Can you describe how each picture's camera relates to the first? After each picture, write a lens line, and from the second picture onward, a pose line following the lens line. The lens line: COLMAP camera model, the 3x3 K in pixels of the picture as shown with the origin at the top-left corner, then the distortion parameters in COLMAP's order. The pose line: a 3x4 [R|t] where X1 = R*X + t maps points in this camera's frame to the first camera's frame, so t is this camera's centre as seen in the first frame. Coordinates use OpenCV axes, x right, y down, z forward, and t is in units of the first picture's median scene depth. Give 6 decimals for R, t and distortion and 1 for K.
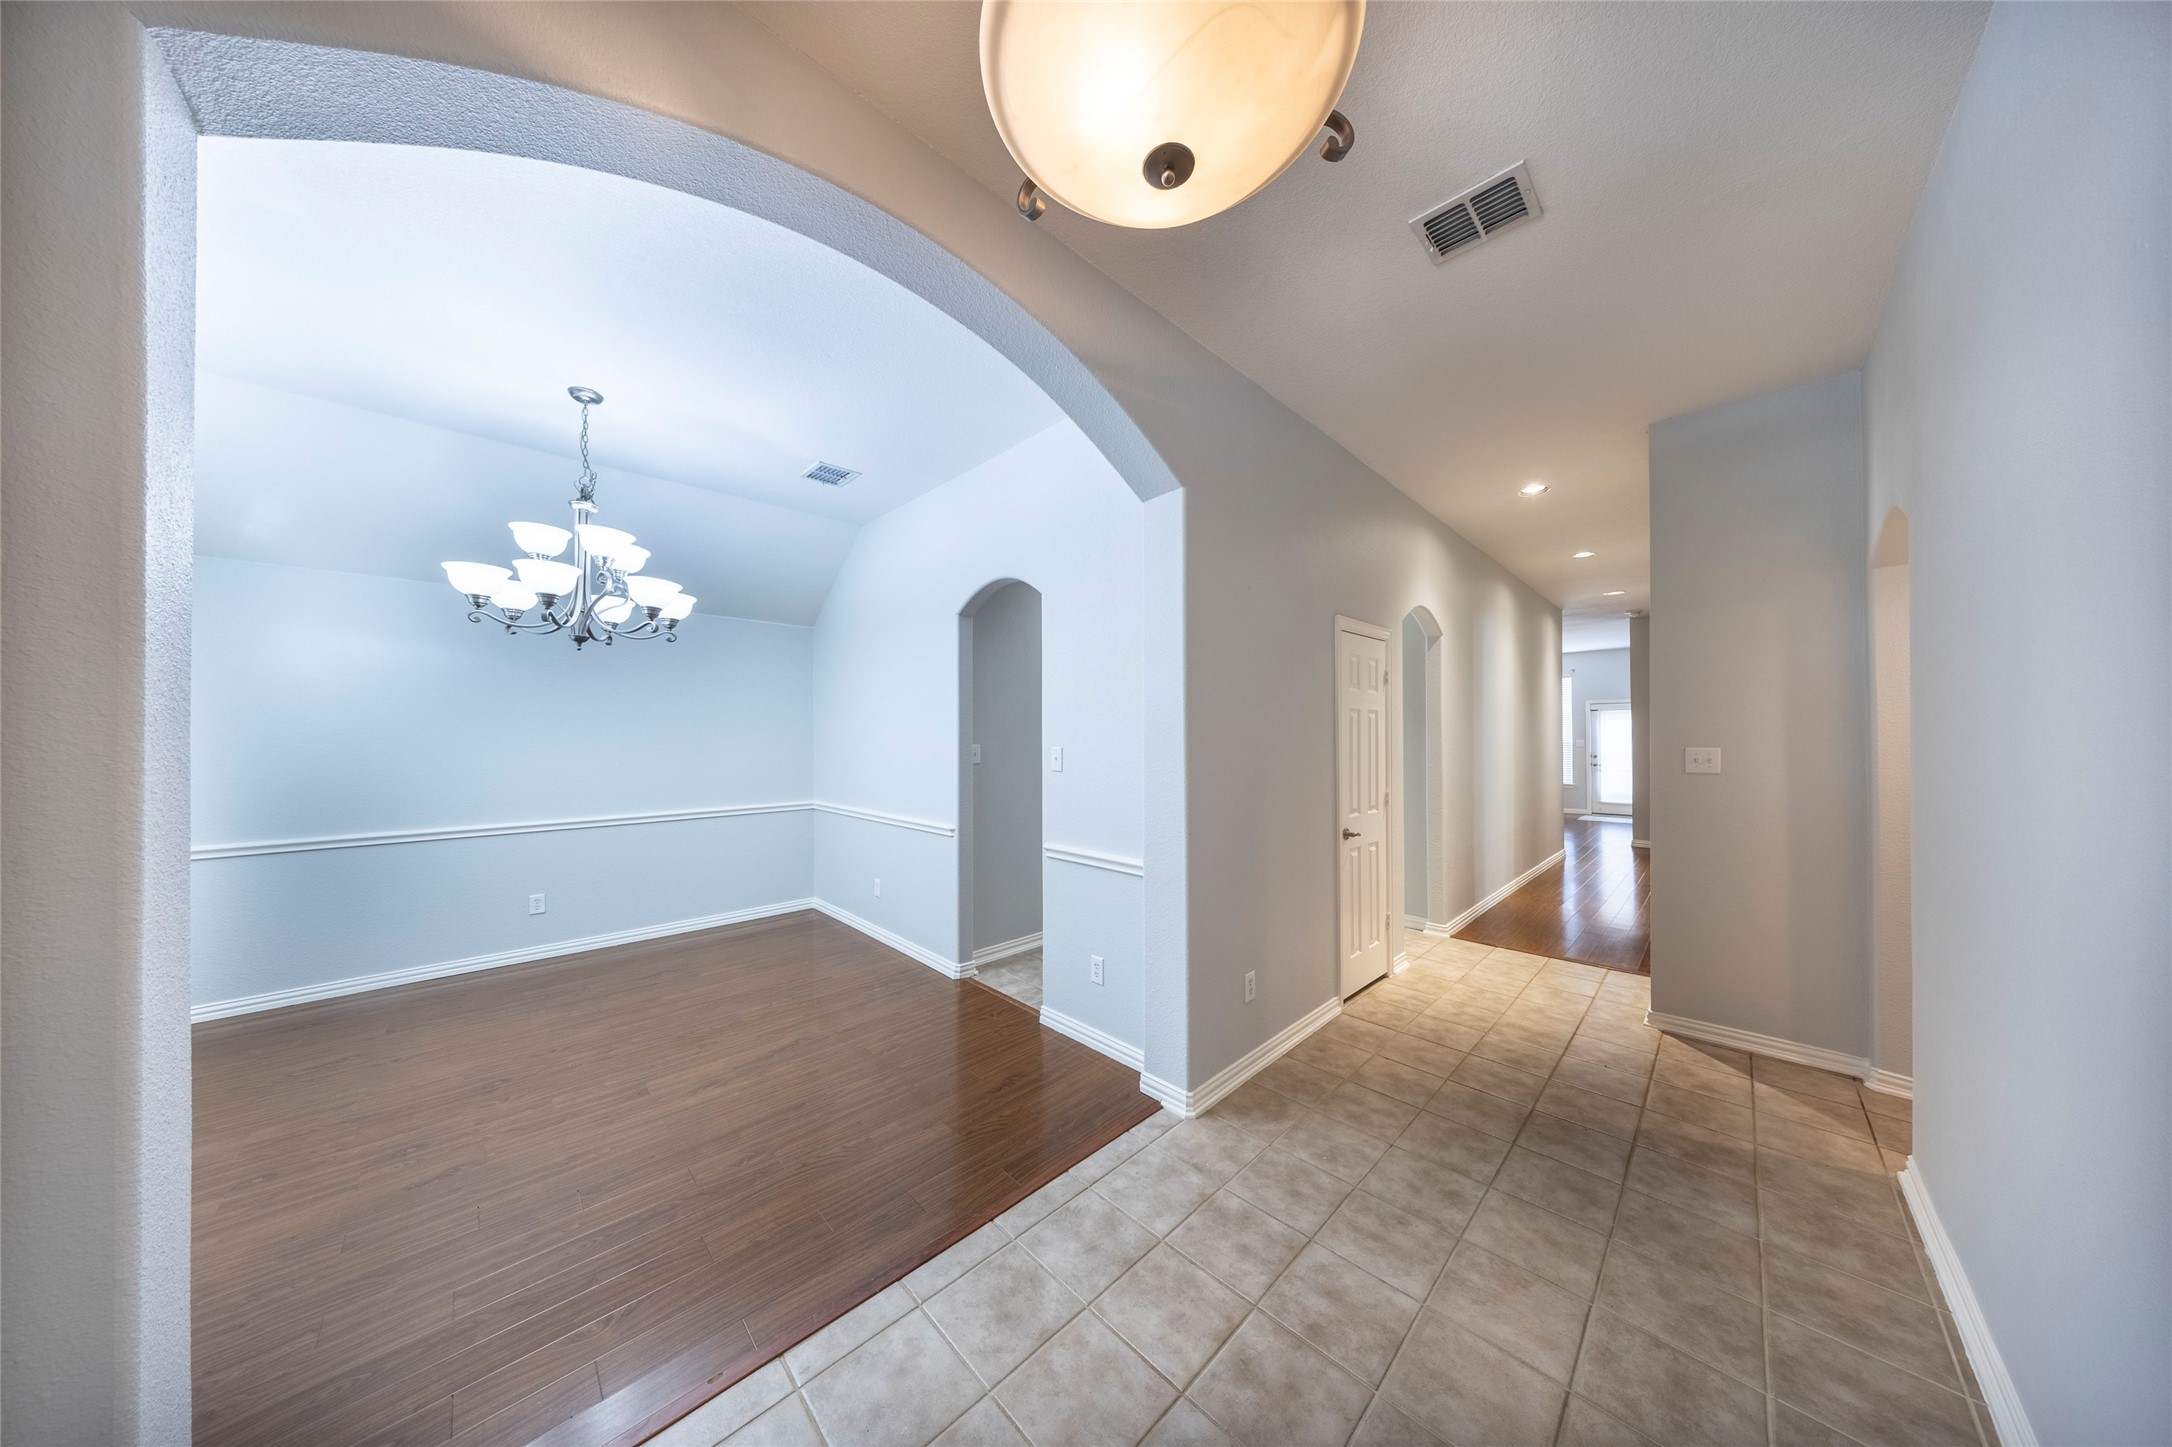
lens RADIAL K [[640.1, 0, 1086.0], [0, 640.1, 723.5], [0, 0, 1]] dist [-0.000954, -0.000117]
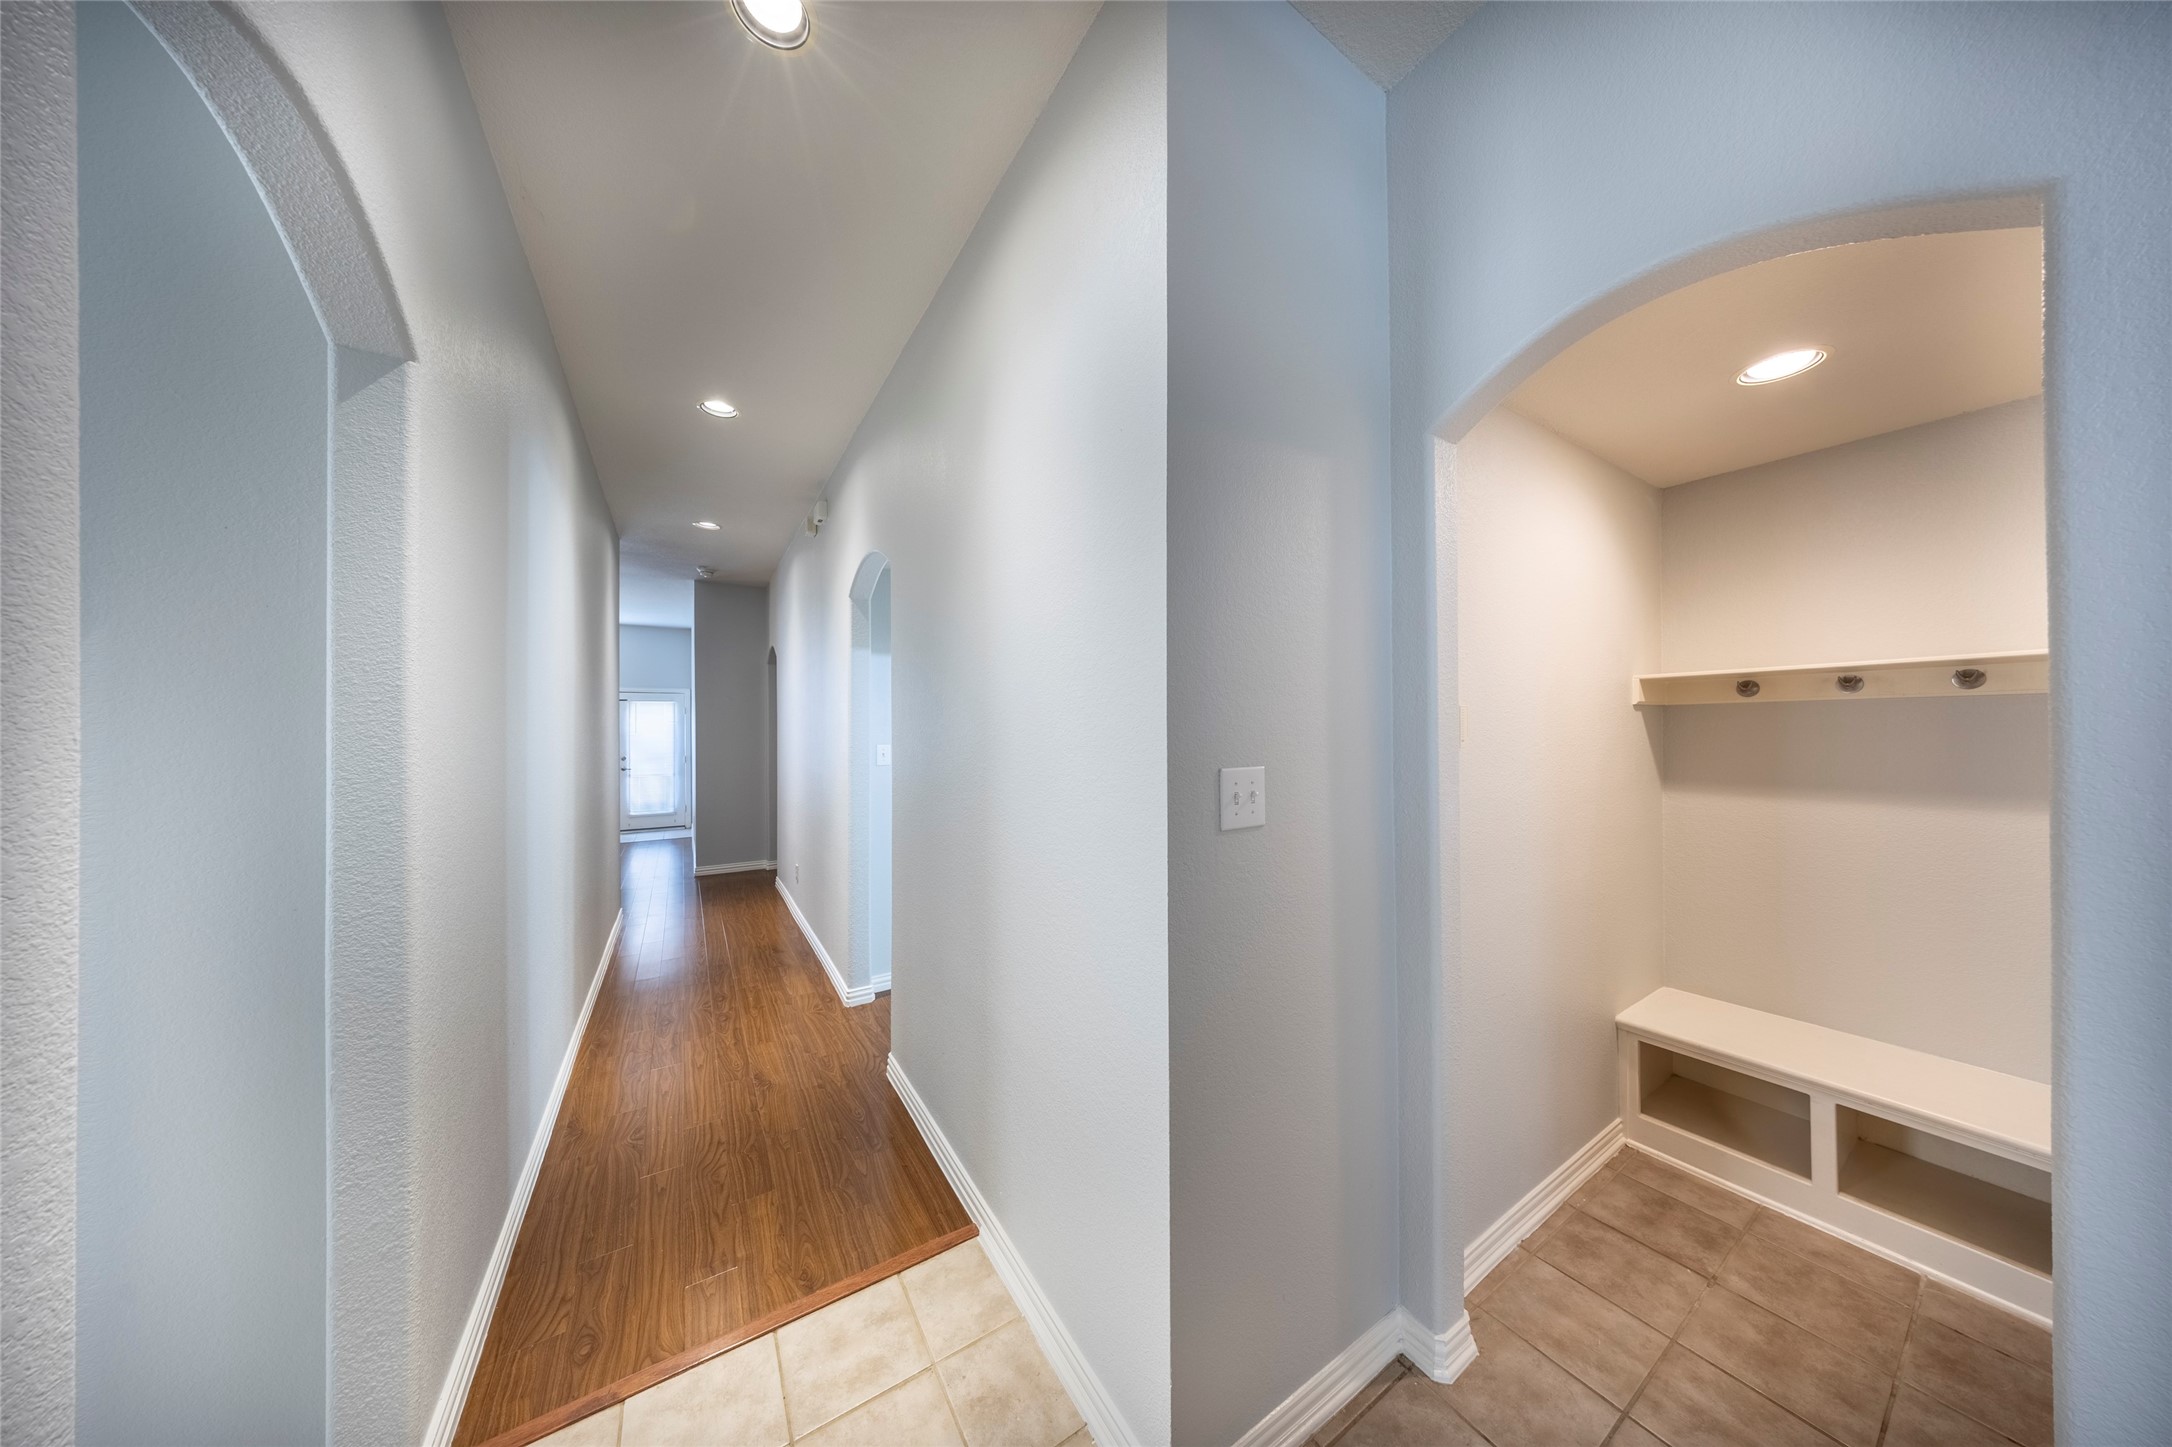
lens RADIAL K [[640.1, 0, 1086.0], [0, 640.1, 723.5], [0, 0, 1]] dist [-0.000954, -0.000117]
pose [[0.205132, 0.004602, 0.978724, 0.356889], [-0.013639, 0.999905, -0.001843, 0.008226], [-0.978639, -0.012971, 0.205175, 0.675273]]
